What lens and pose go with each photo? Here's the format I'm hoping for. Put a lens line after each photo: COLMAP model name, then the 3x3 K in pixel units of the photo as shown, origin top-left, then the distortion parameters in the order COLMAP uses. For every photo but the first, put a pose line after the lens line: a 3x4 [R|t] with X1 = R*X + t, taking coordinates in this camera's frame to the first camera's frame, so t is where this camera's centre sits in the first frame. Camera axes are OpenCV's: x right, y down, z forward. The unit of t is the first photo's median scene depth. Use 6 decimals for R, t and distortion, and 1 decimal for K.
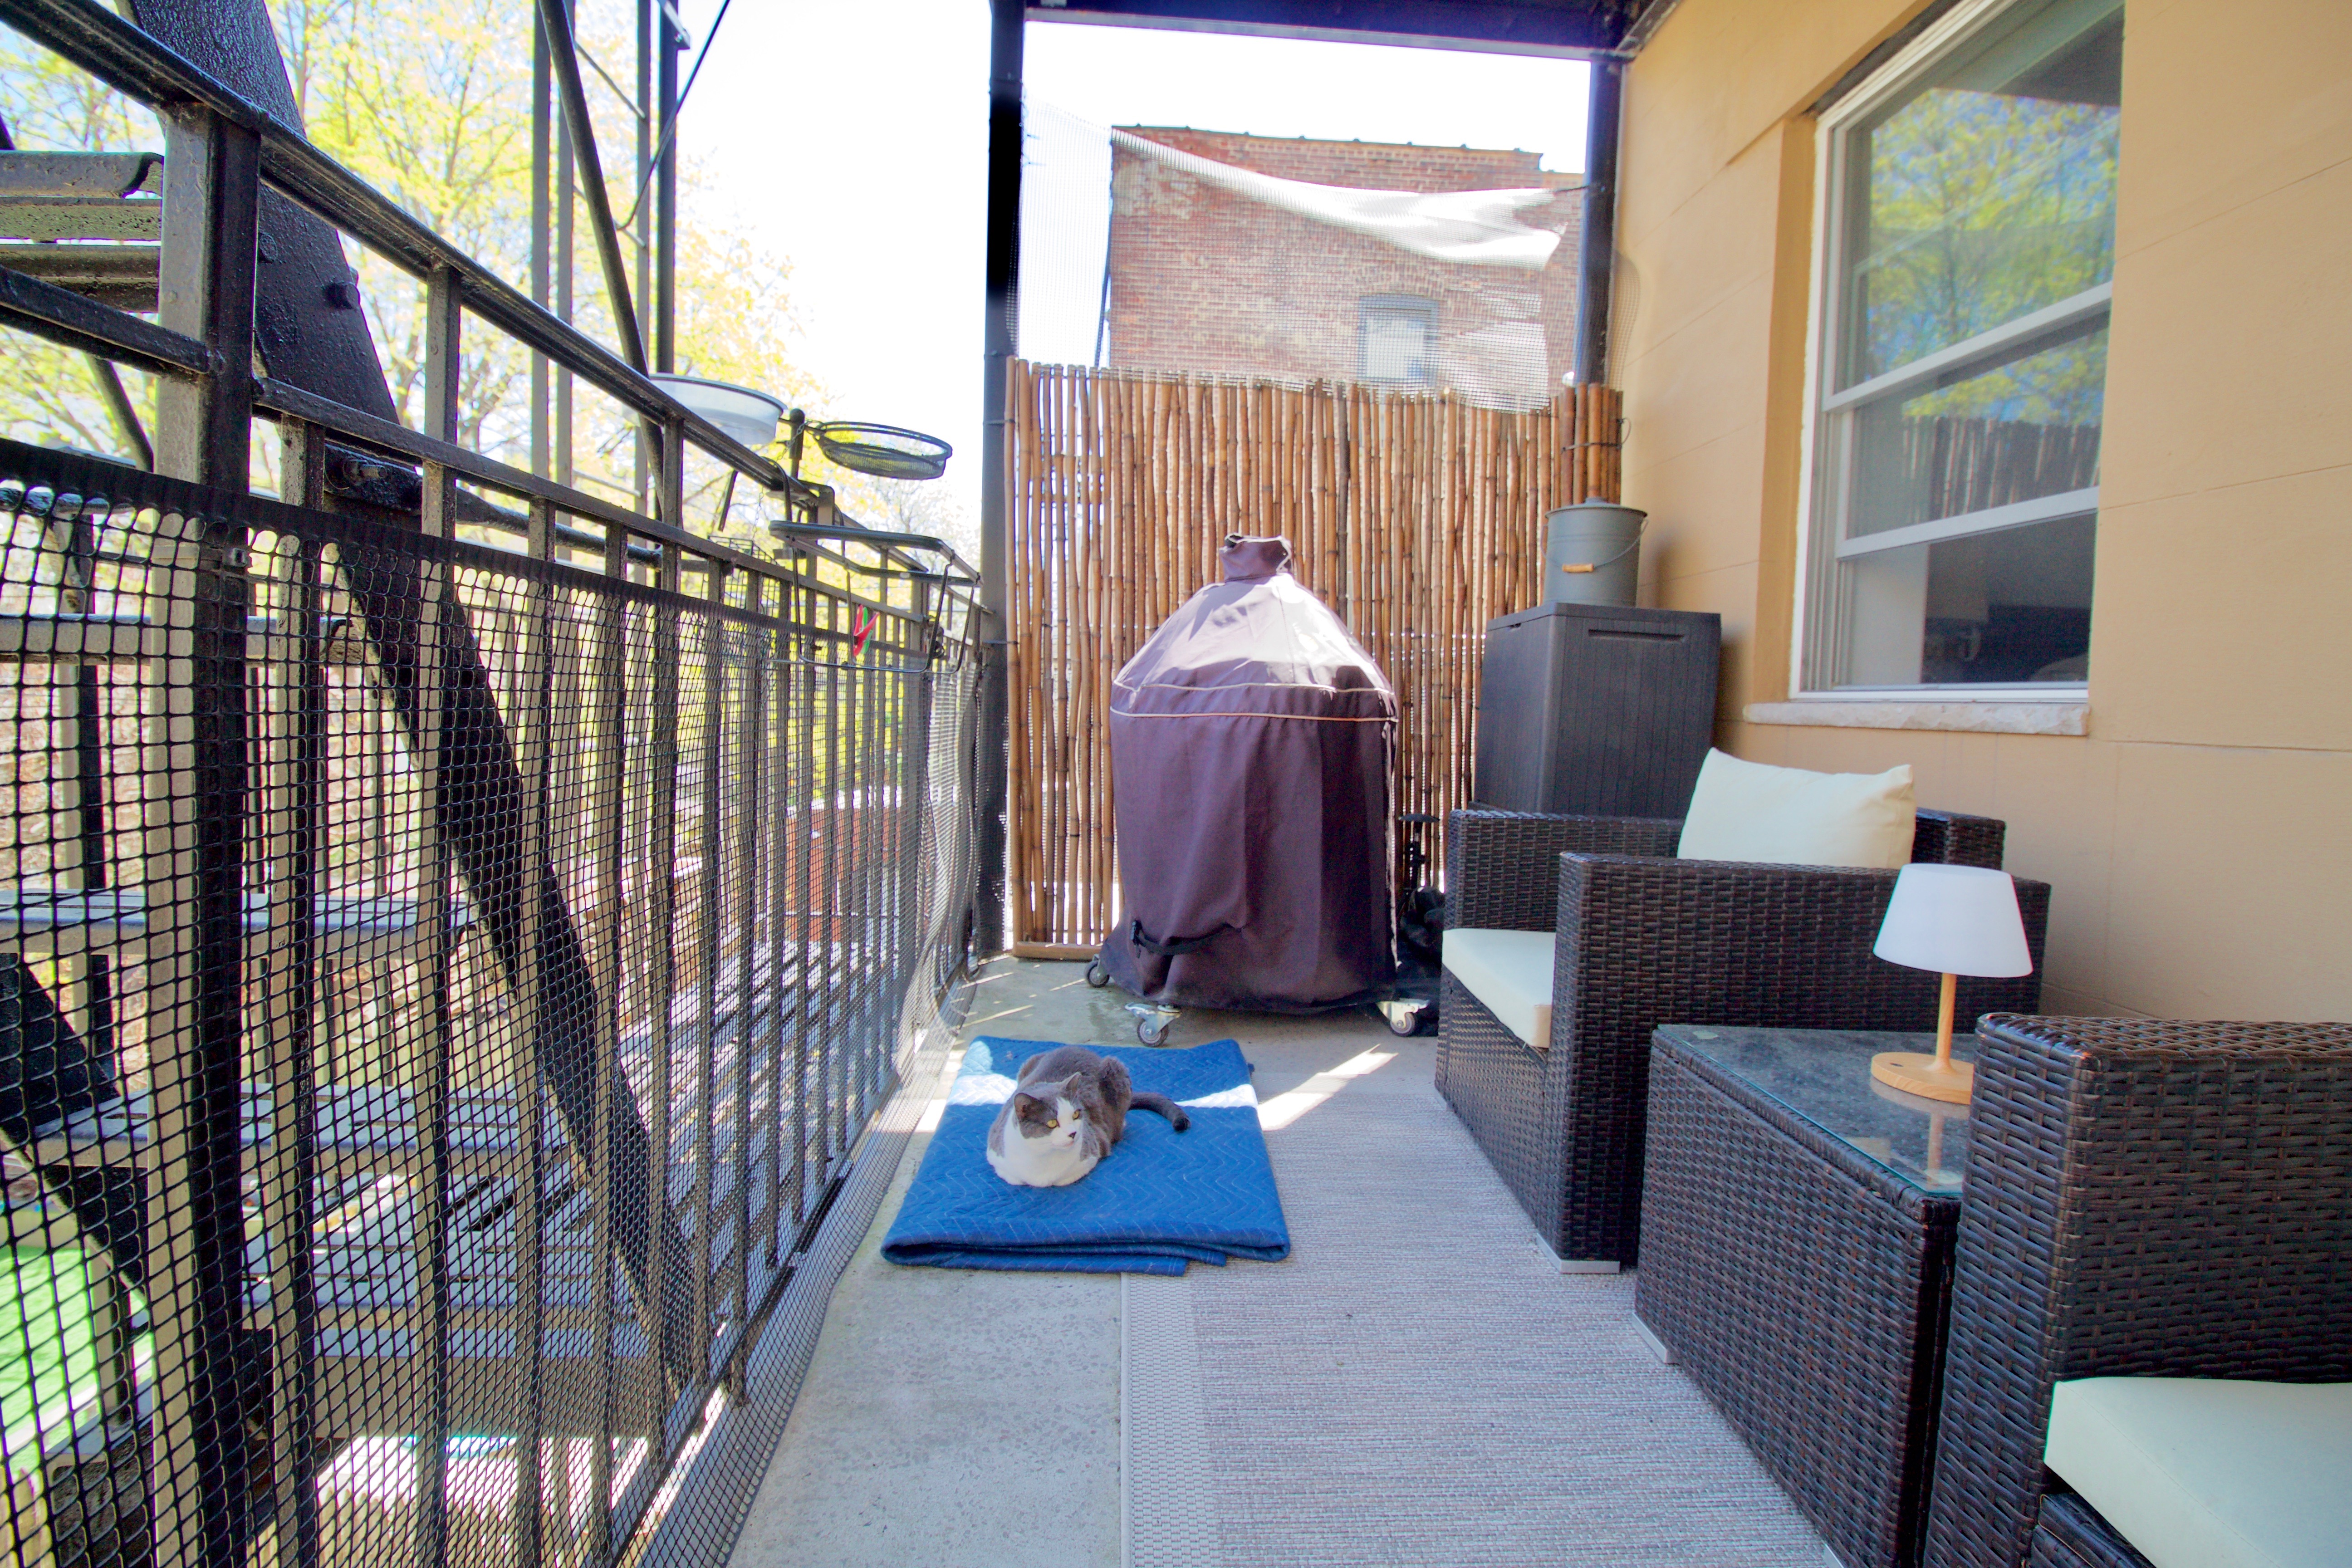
lens RADIAL K [[1092.2, 0, 1176.4], [0, 1092.2, 751.5], [0, 0, 1]] dist [0.002018, -0.014636]
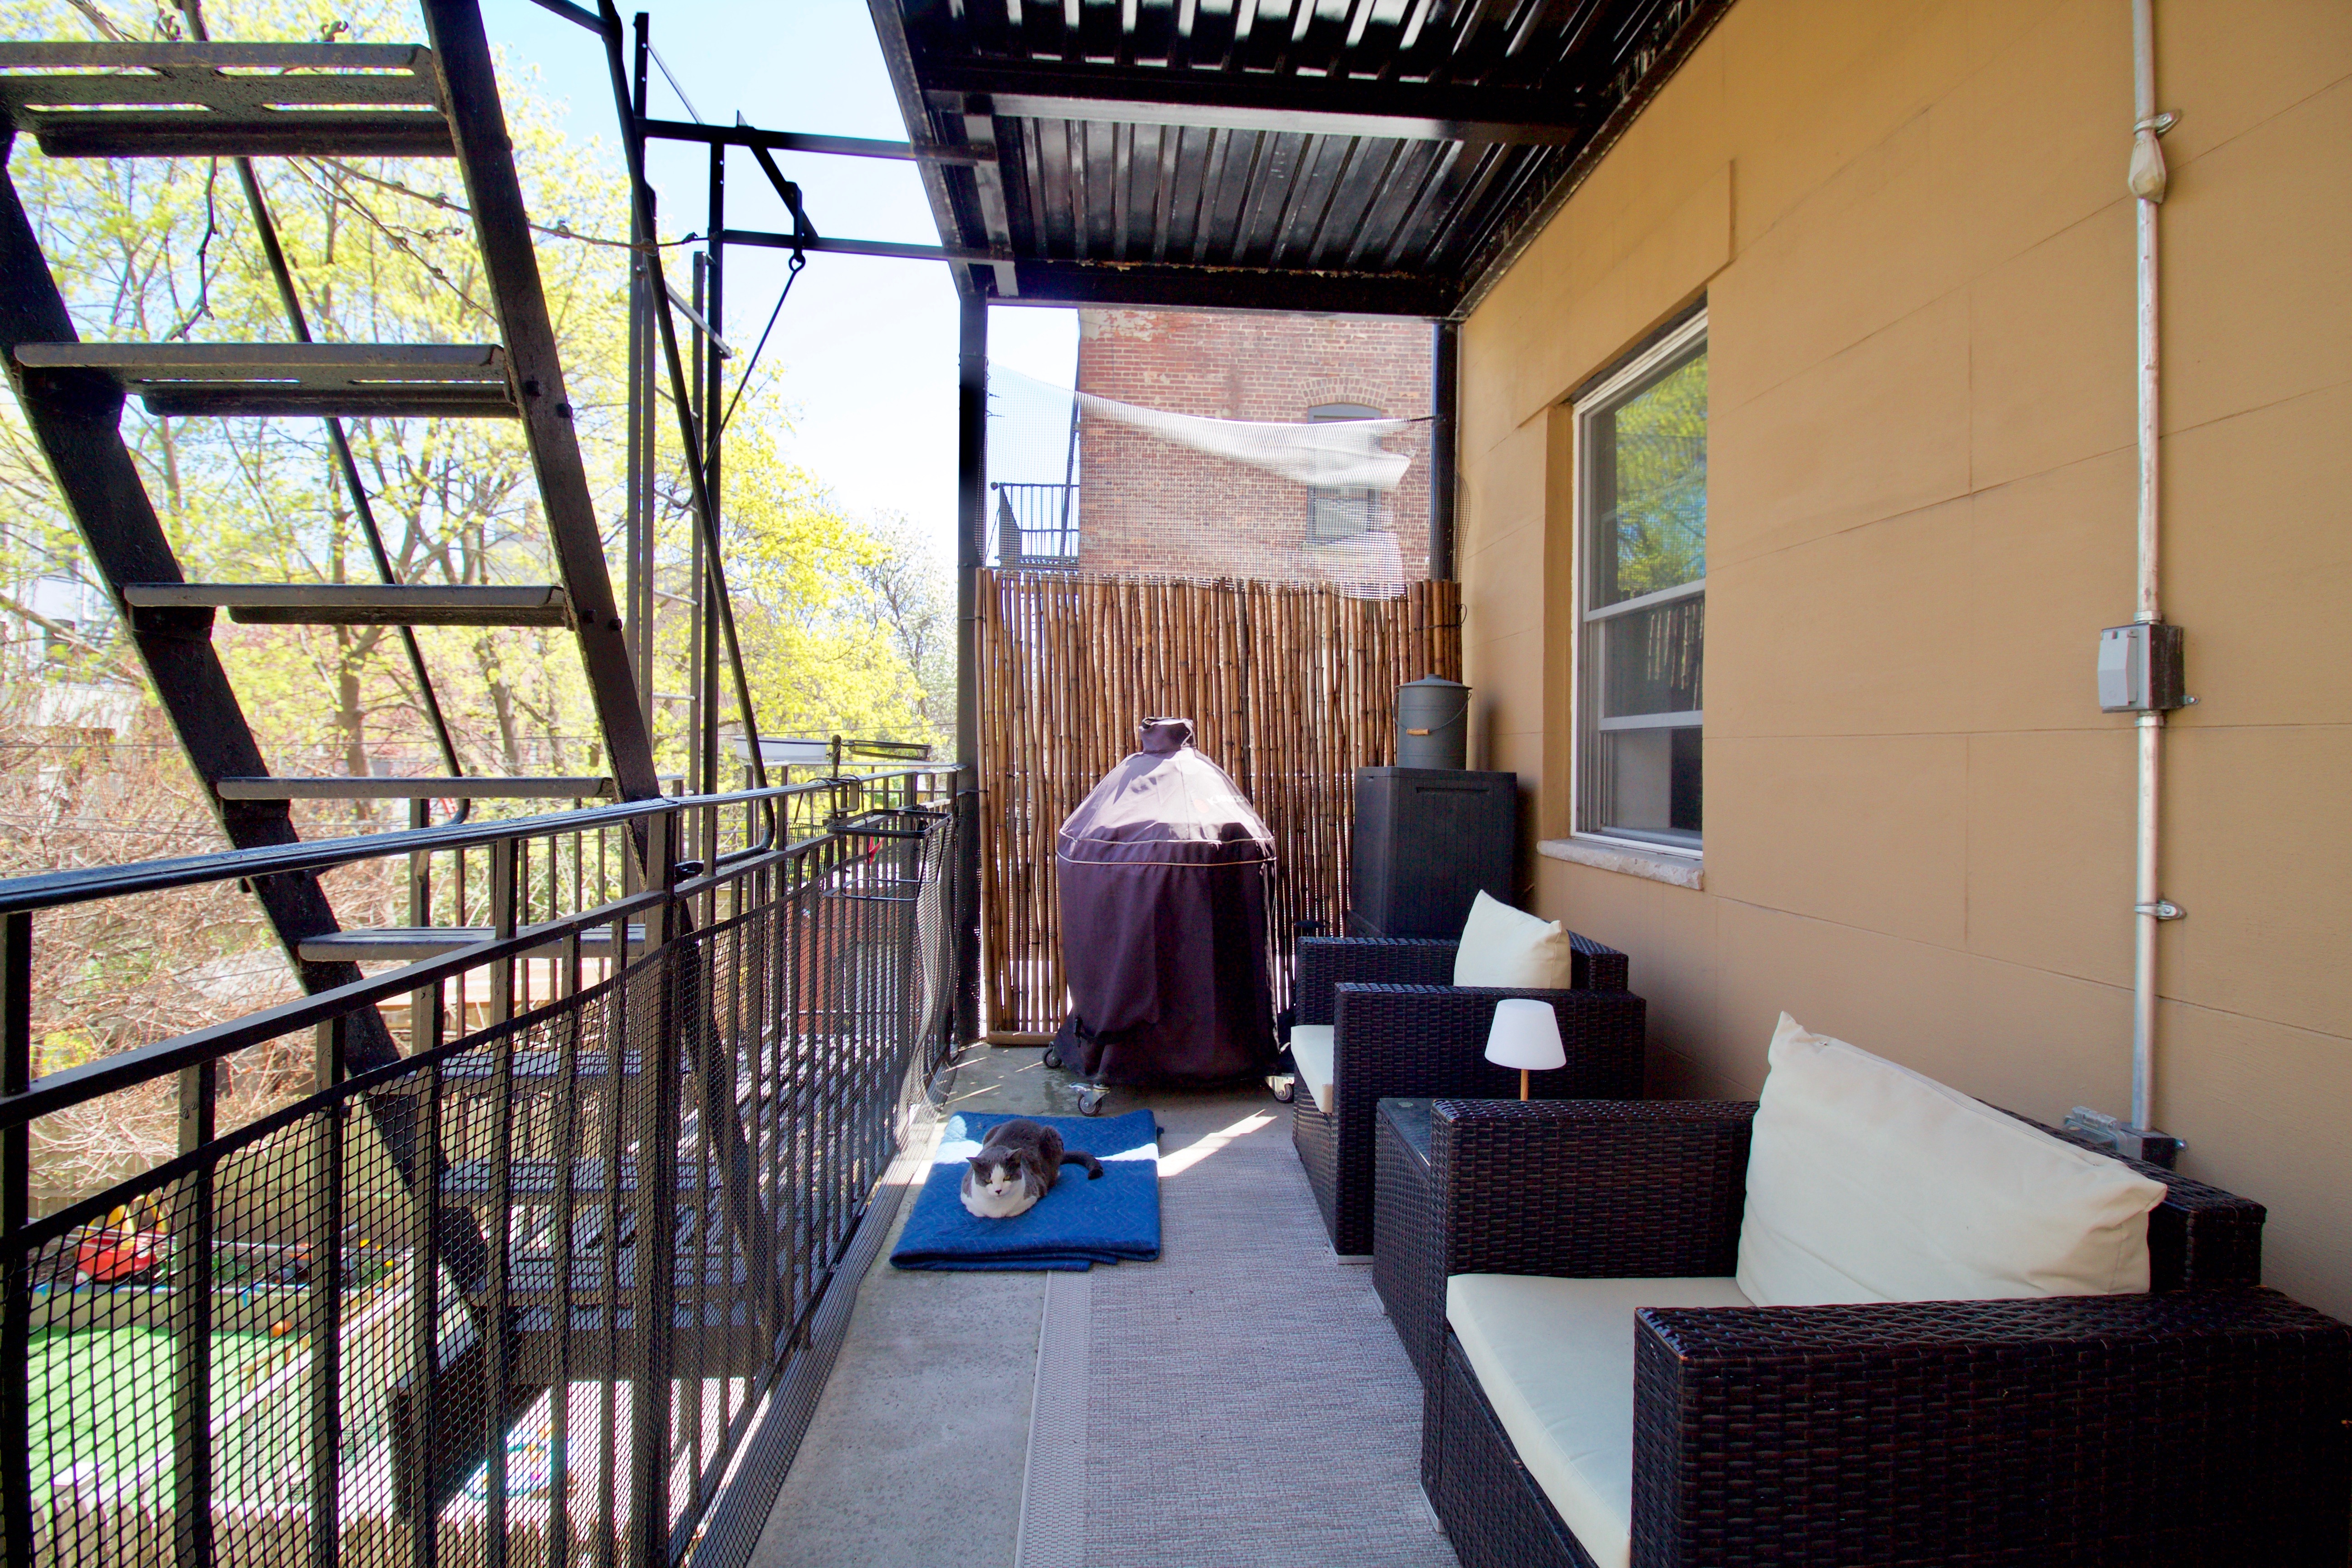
lens RADIAL K [[1092.2, 0, 1179.2], [0, 1092.2, 750.7], [0, 0, 1]] dist [0.001505, -0.015241]
pose [[0.999688, -0.020631, 0.014070, 0.074361], [0.021313, 0.998515, -0.050129, -0.098641], [-0.013014, 0.050413, 0.998644, -0.330053]]
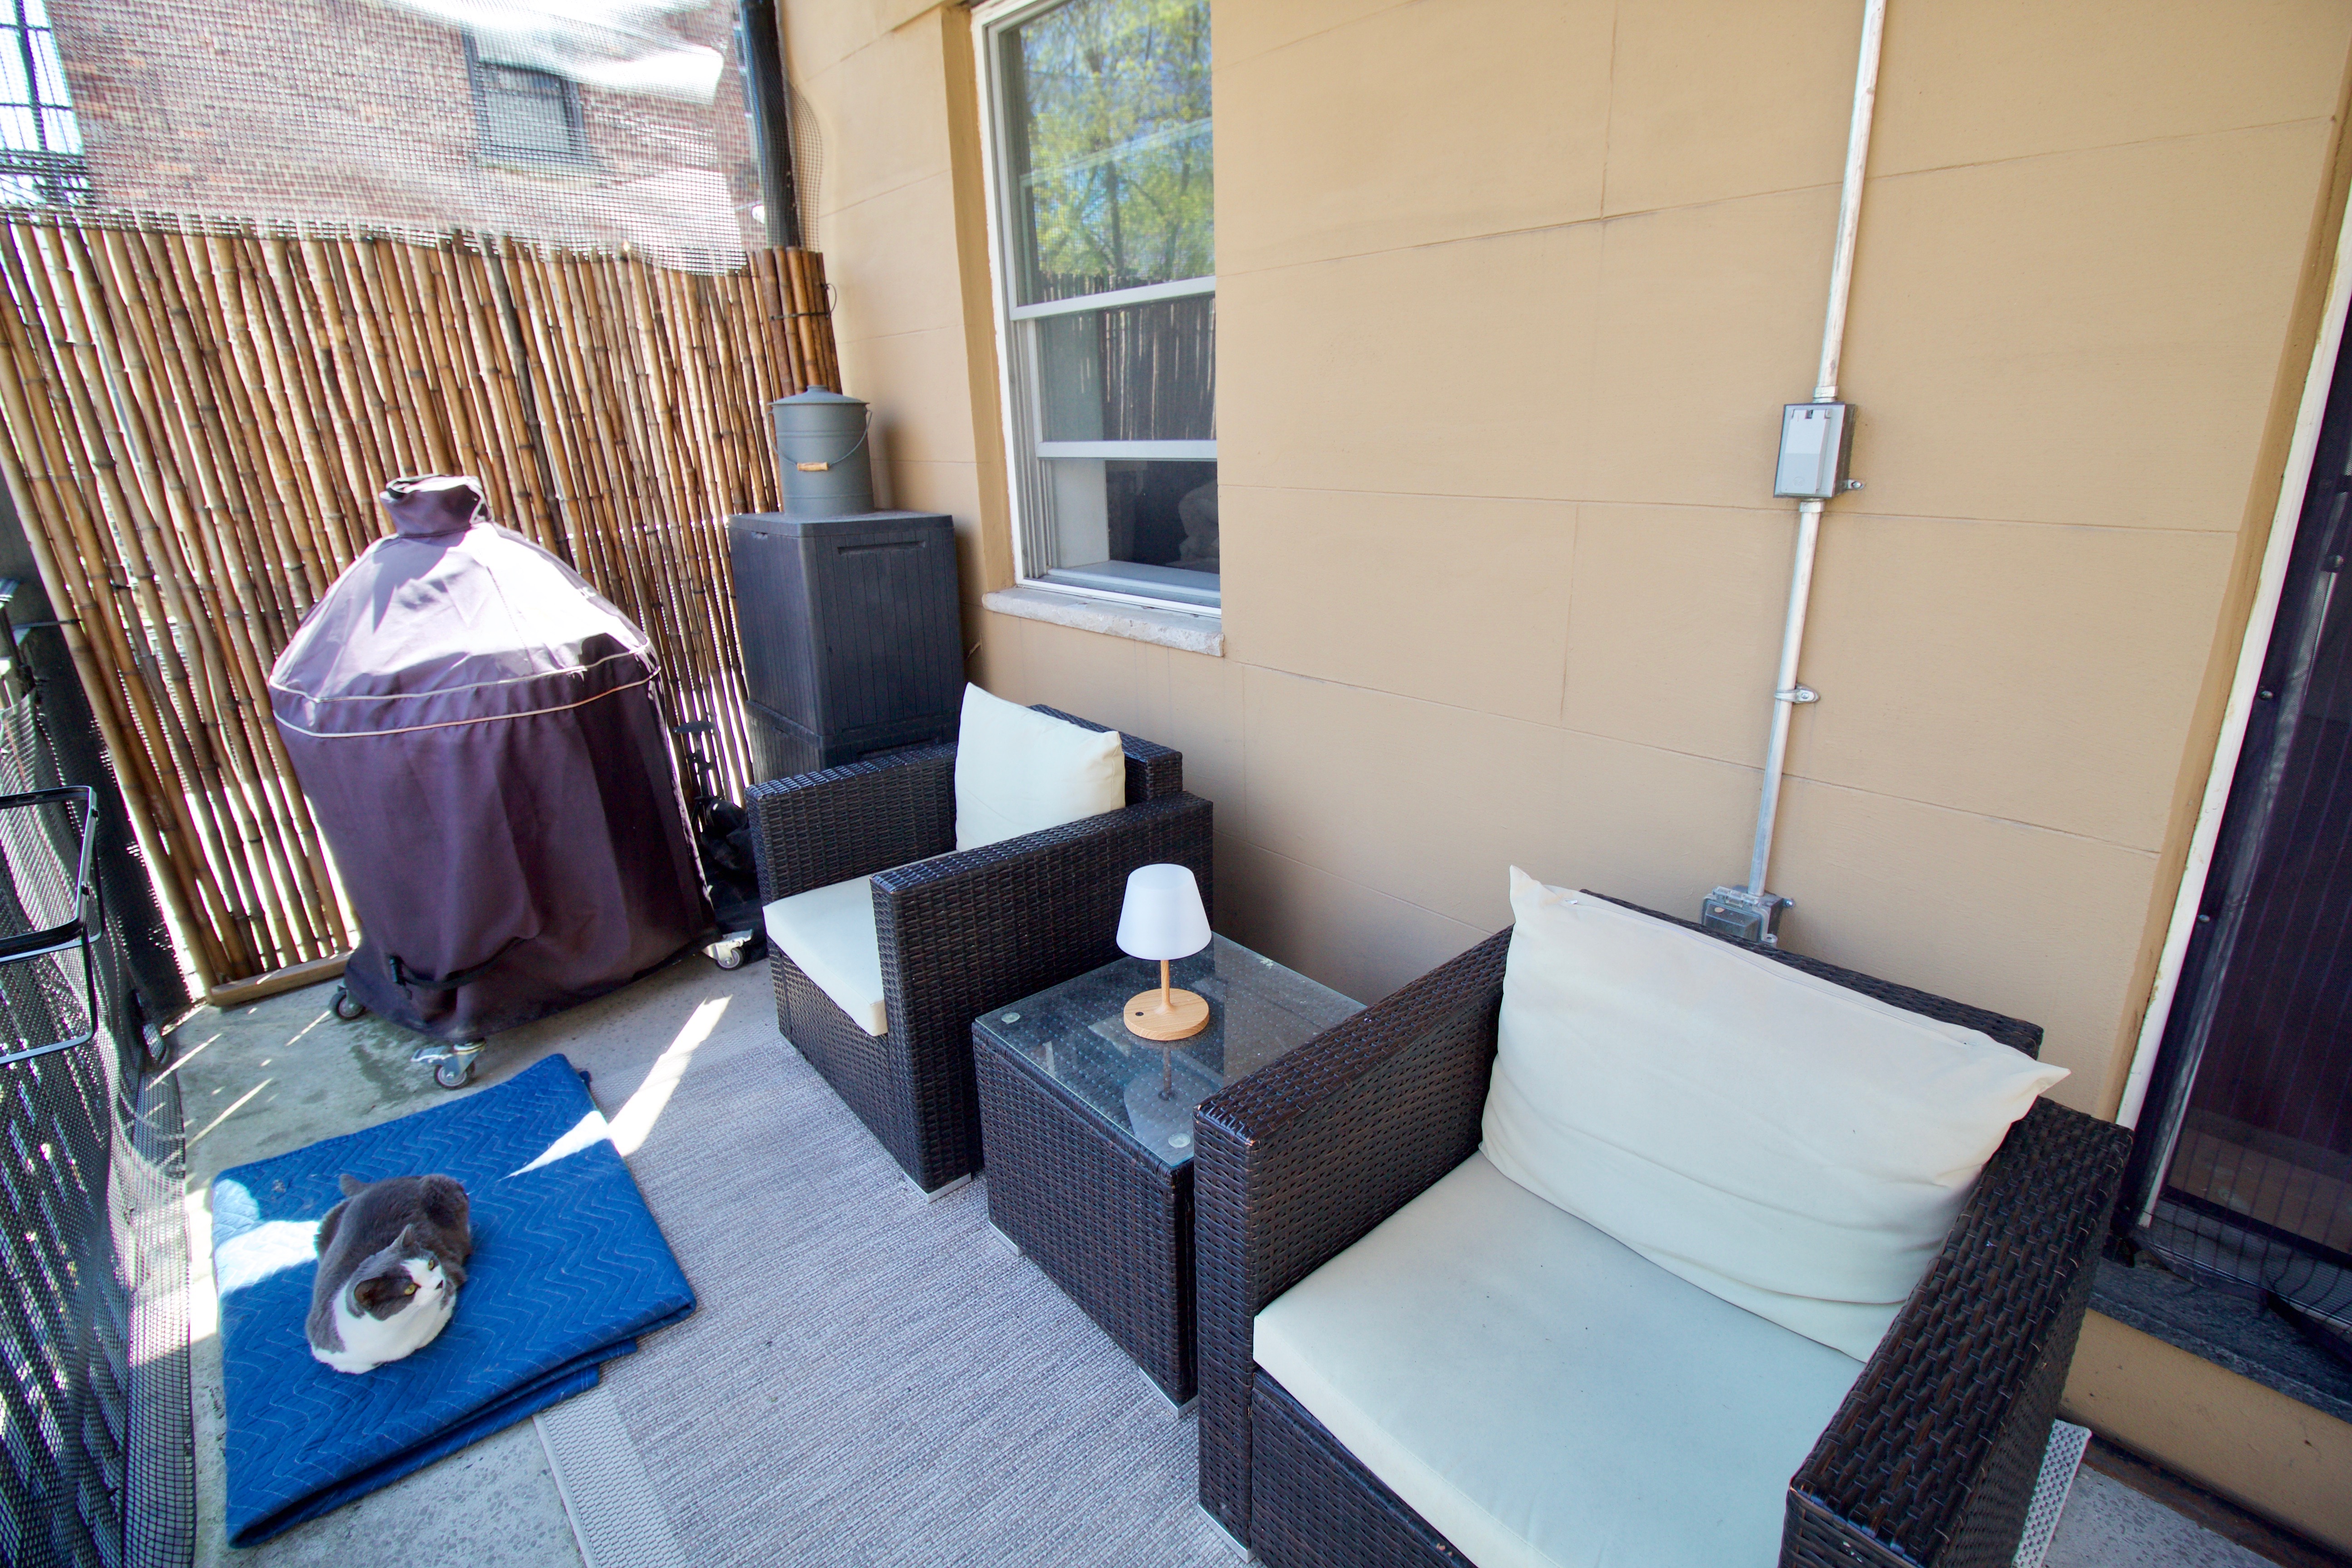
lens RADIAL K [[1092.2, 0, 1176.4], [0, 1092.2, 751.5], [0, 0, 1]] dist [0.002018, -0.014636]
pose [[0.783379, -0.240212, 0.573250, -0.006807], [0.085739, 0.955246, 0.283114, -0.197342], [-0.615603, -0.172635, 0.768915, -0.016059]]
